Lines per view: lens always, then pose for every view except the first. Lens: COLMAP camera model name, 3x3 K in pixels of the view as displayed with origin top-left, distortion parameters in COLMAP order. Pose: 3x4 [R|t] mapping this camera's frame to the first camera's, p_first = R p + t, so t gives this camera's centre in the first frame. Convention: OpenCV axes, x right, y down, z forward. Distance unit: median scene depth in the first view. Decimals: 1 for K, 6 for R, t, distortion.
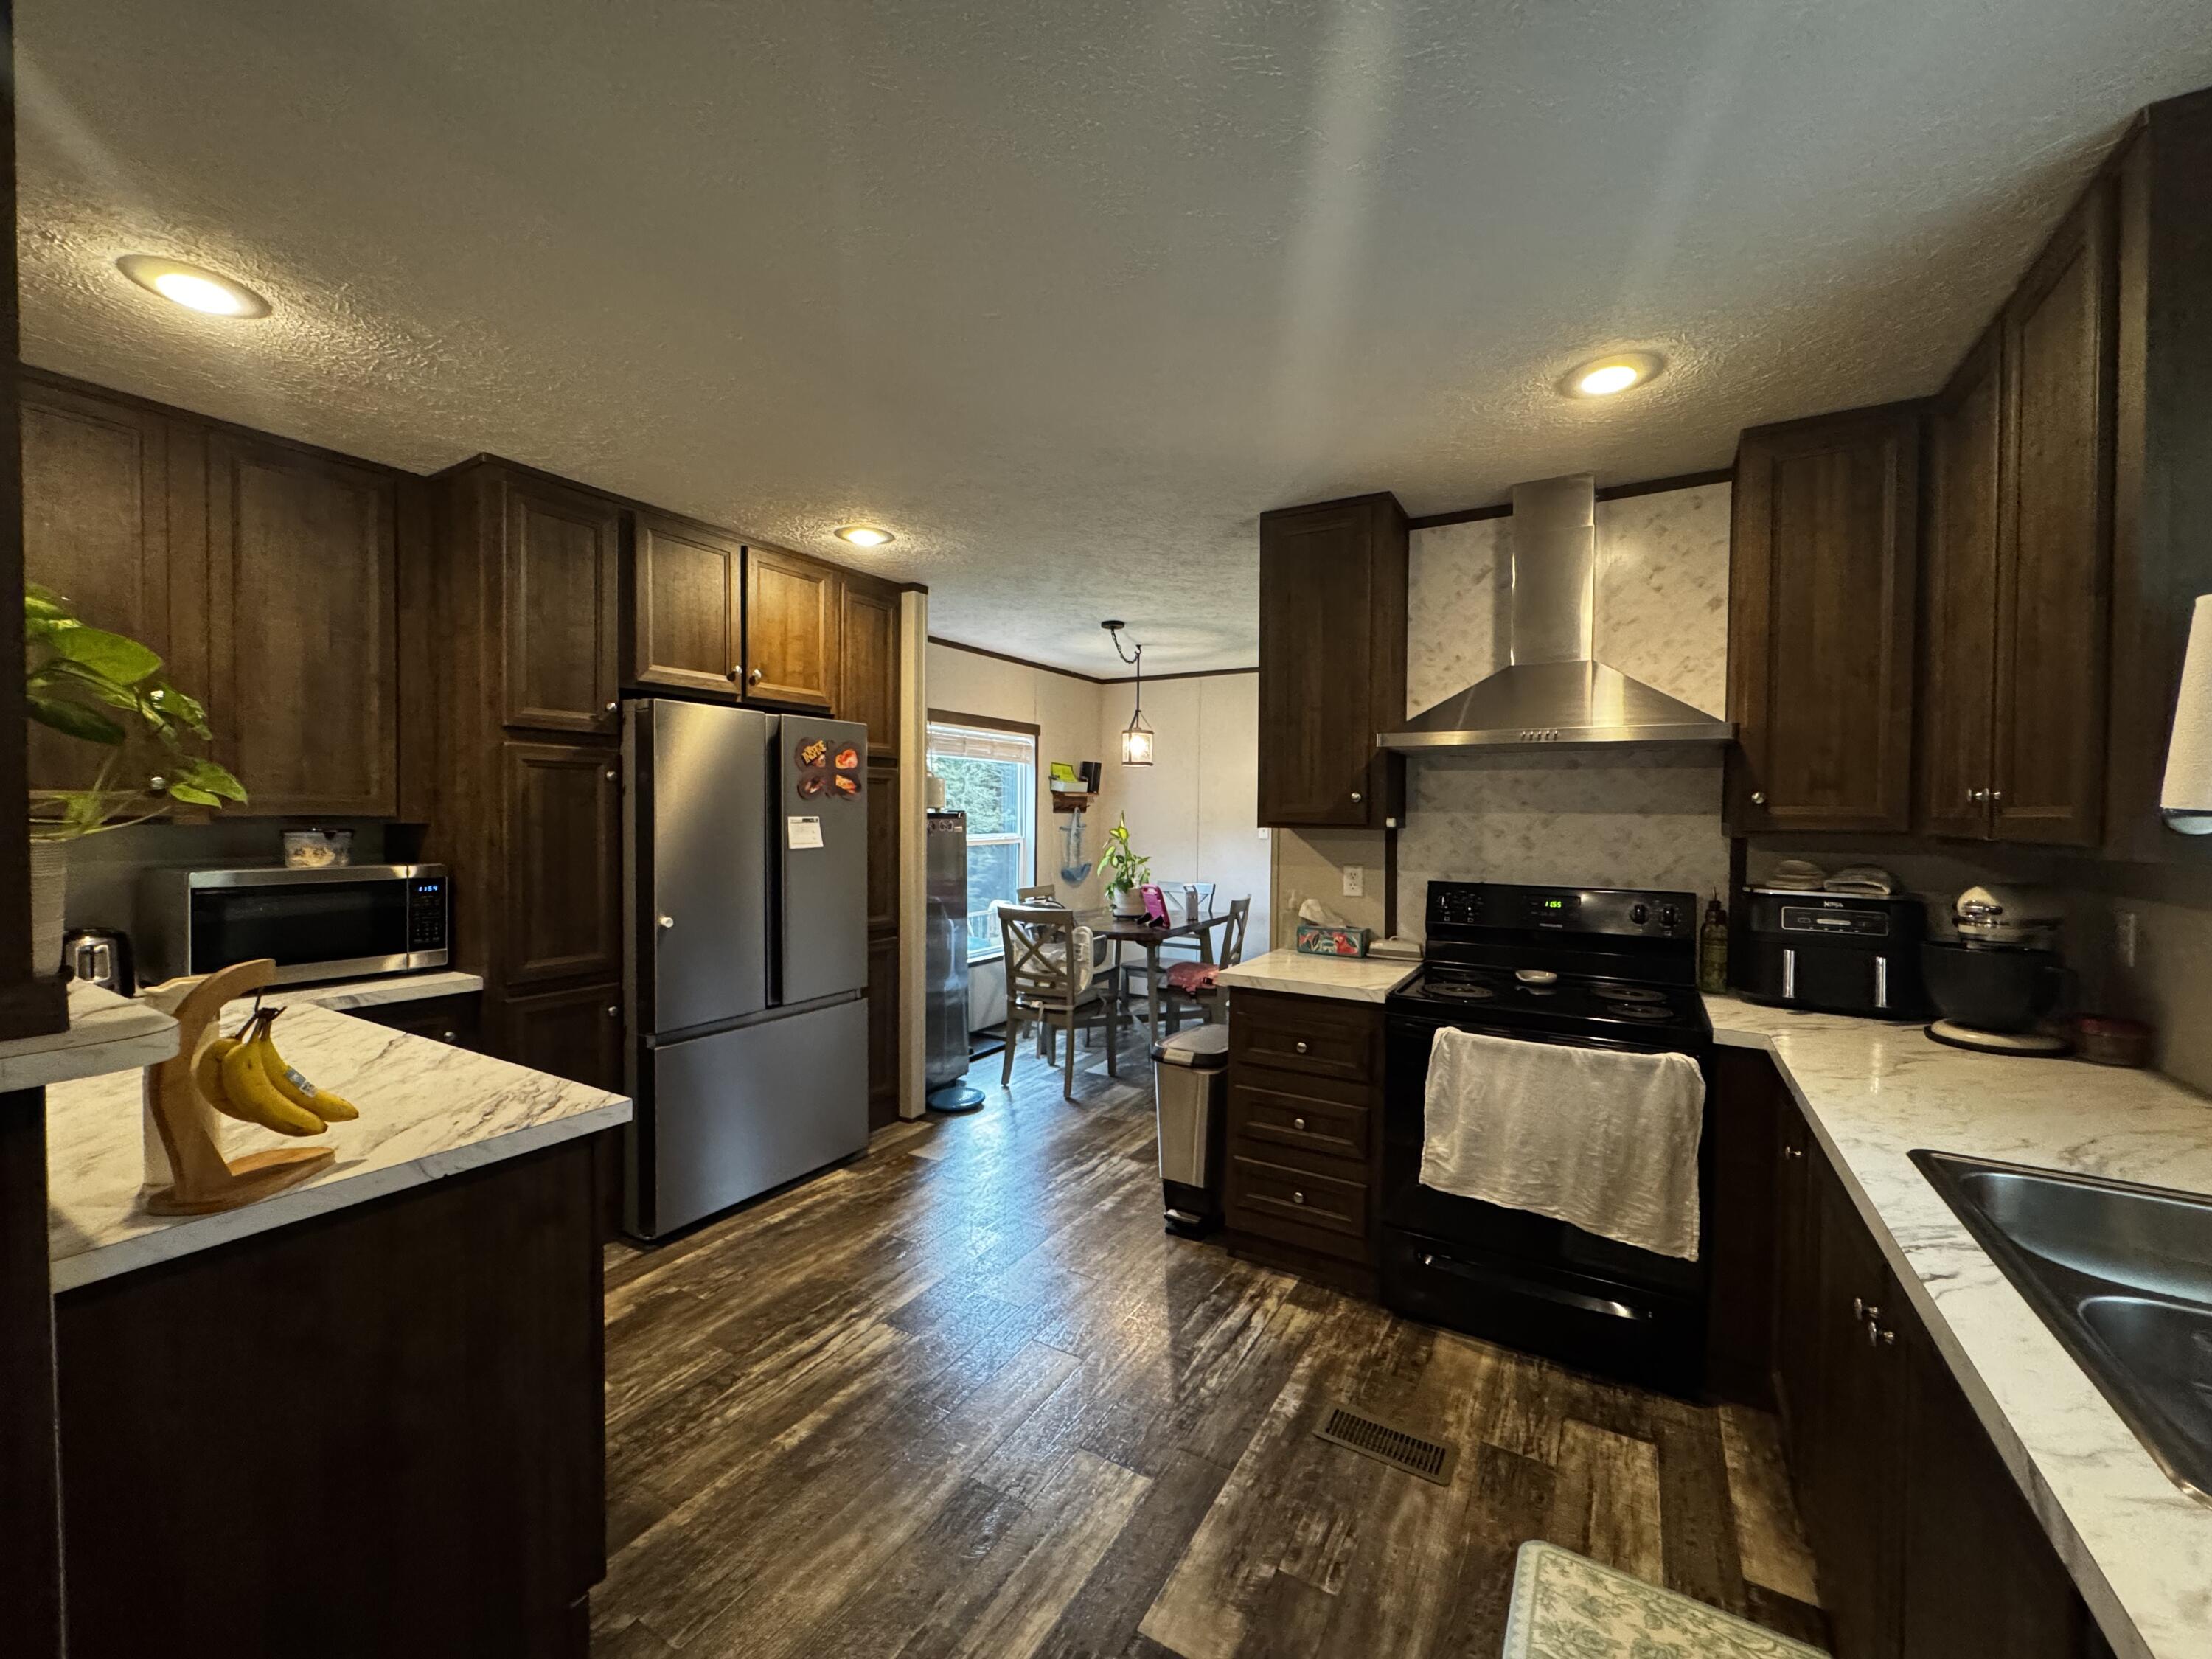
lens RADIAL K [[880.9, 0, 1102.4], [0, 880.9, 826.9], [0, 0, 1]] dist [-0.002762, 0.000725]
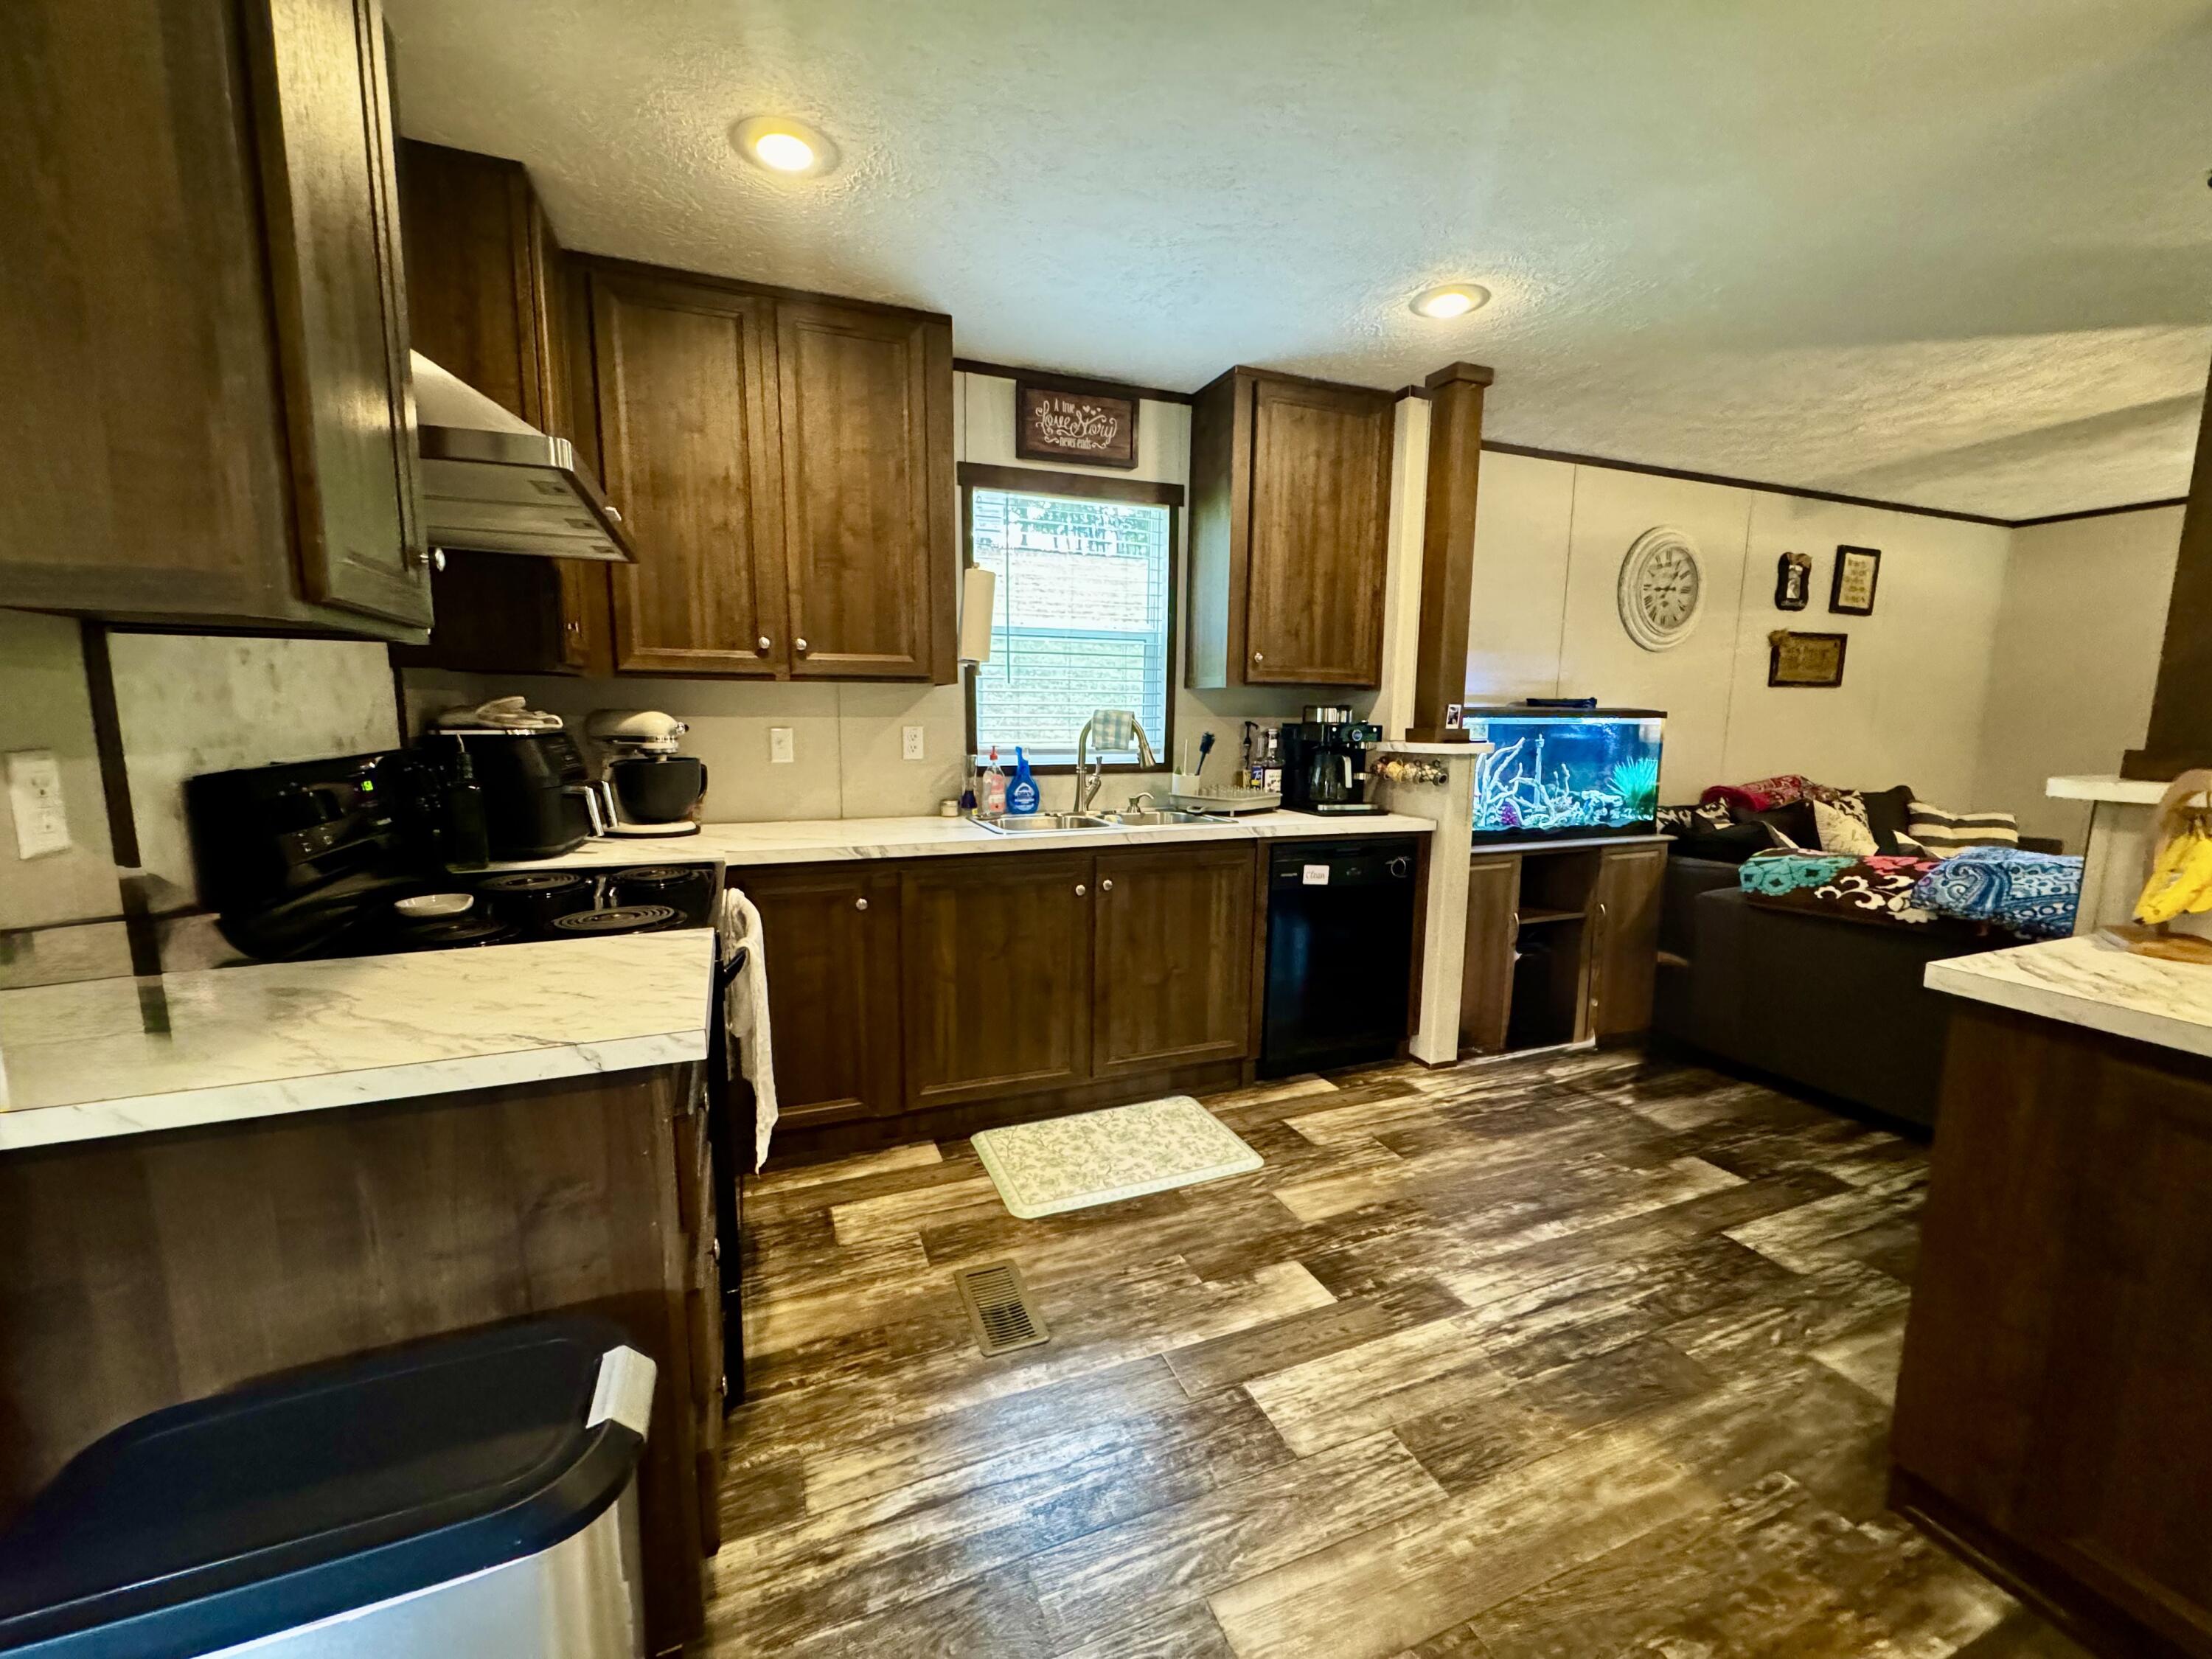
lens RADIAL K [[880.9, 0, 1104.6], [0, 880.9, 832.2], [0, 0, 1]] dist [-0.002762, 0.000725]
pose [[-0.796316, -0.099975, 0.596562, -0.249840], [-0.005162, 0.987334, 0.158572, 0.029783], [-0.604859, 0.123194, -0.786745, 1.385784]]
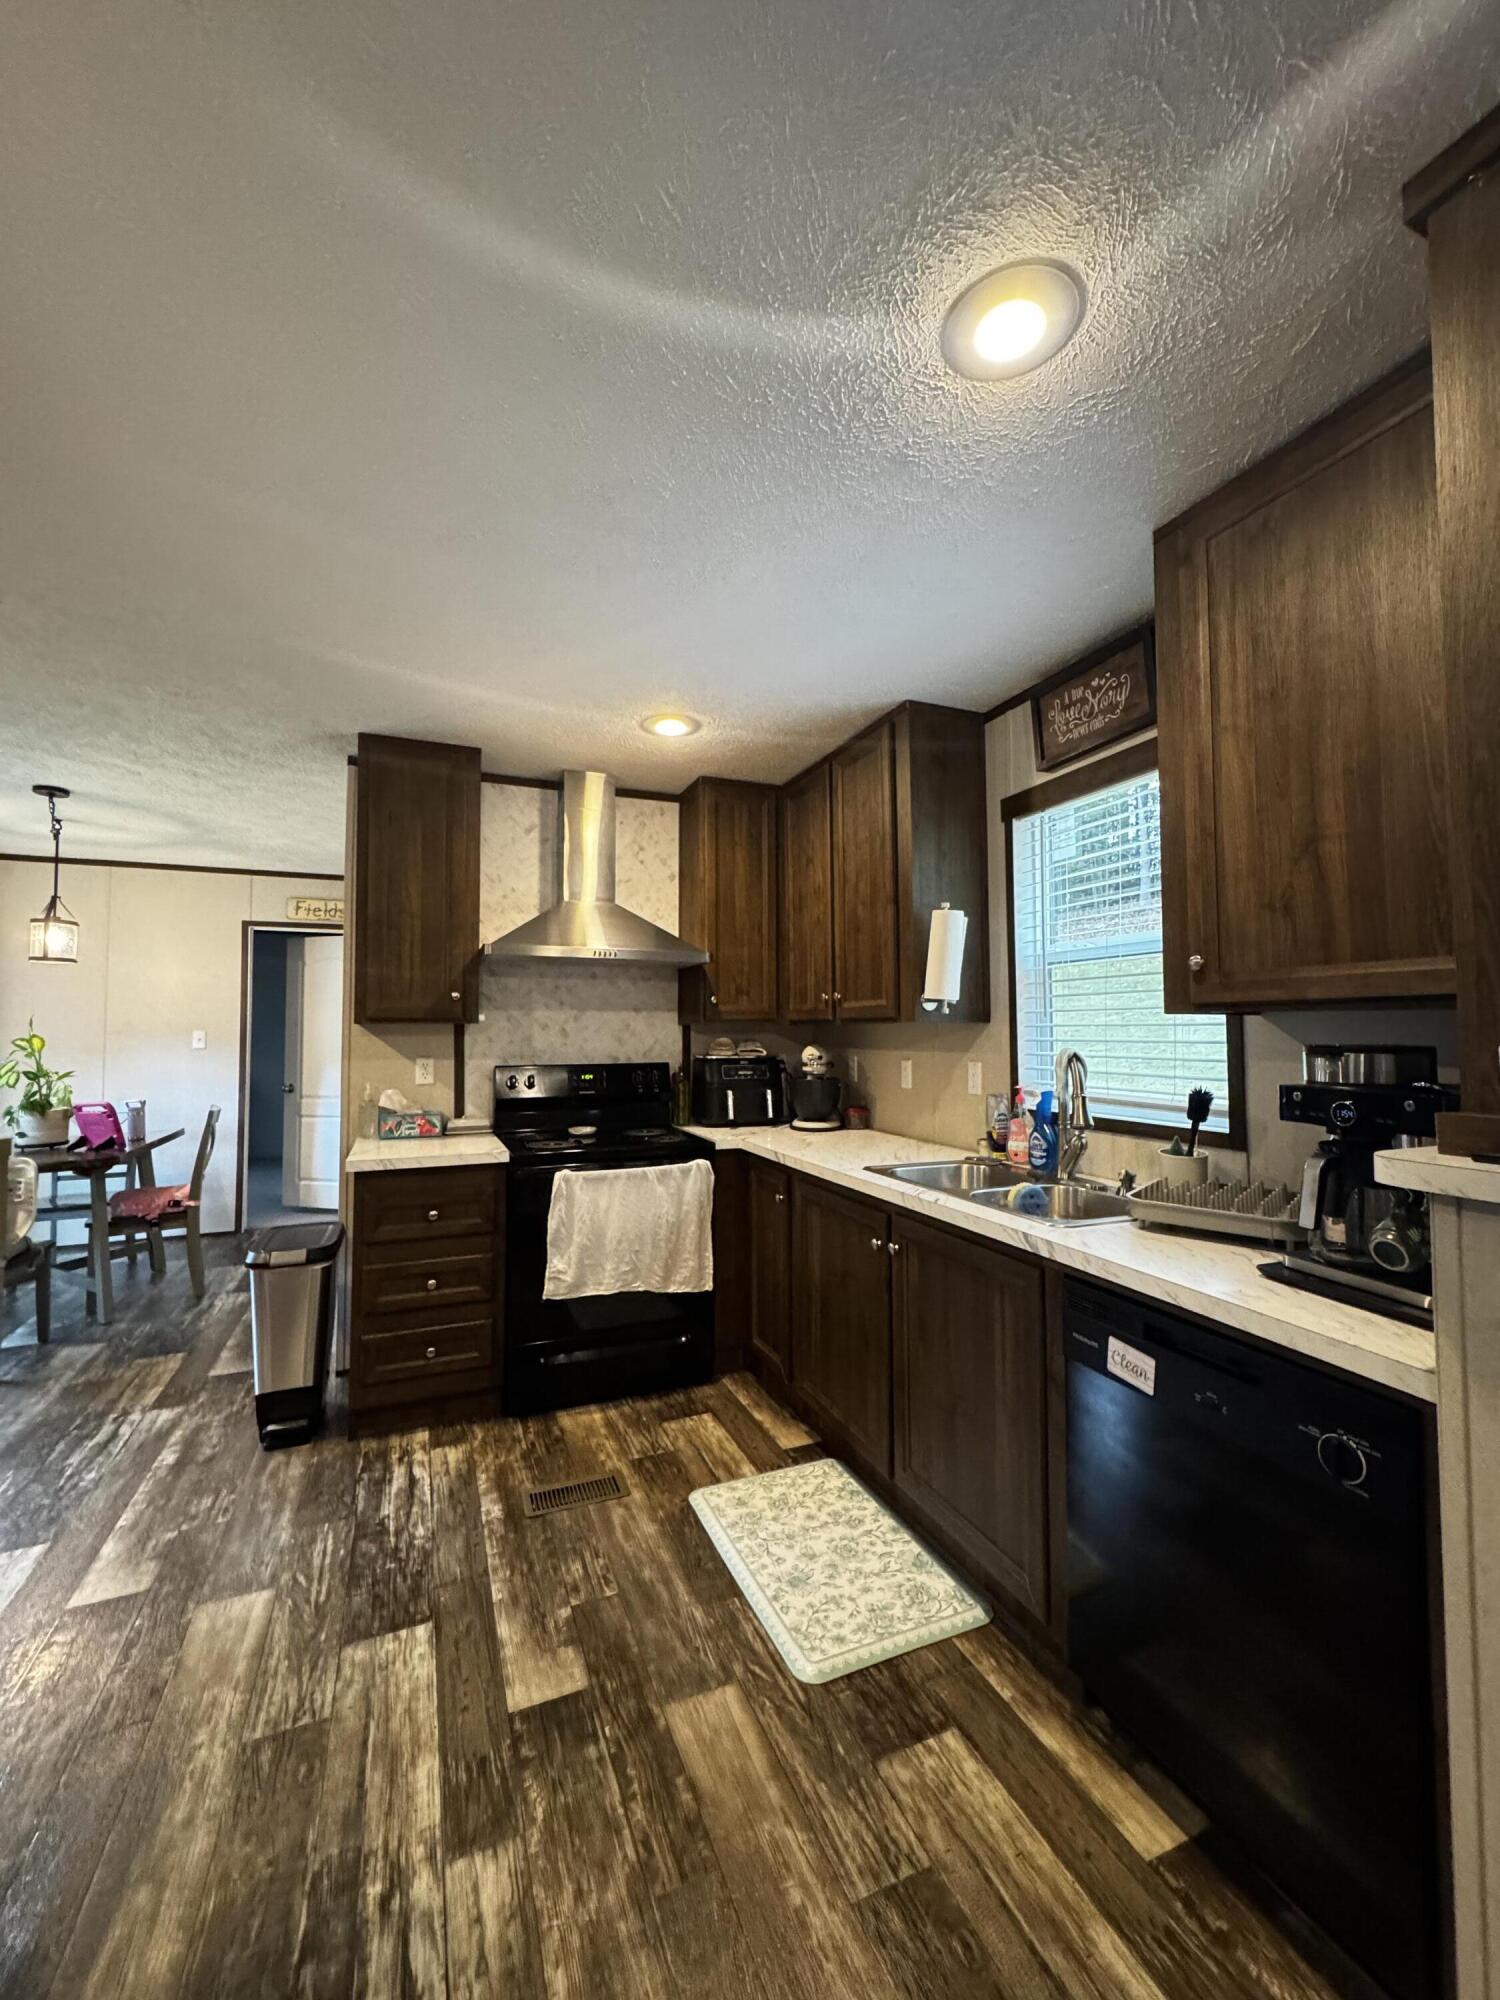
lens RADIAL K [[796.5, 0, 748.8], [0, 796.5, 996.3], [0, 0, 1]] dist [-0.002762, 0.000725]
pose [[0.593069, 0.022747, 0.804830, -0.406367], [0.024805, 0.998610, -0.046503, 0.031570], [-0.804770, 0.047543, 0.591680, 0.067150]]
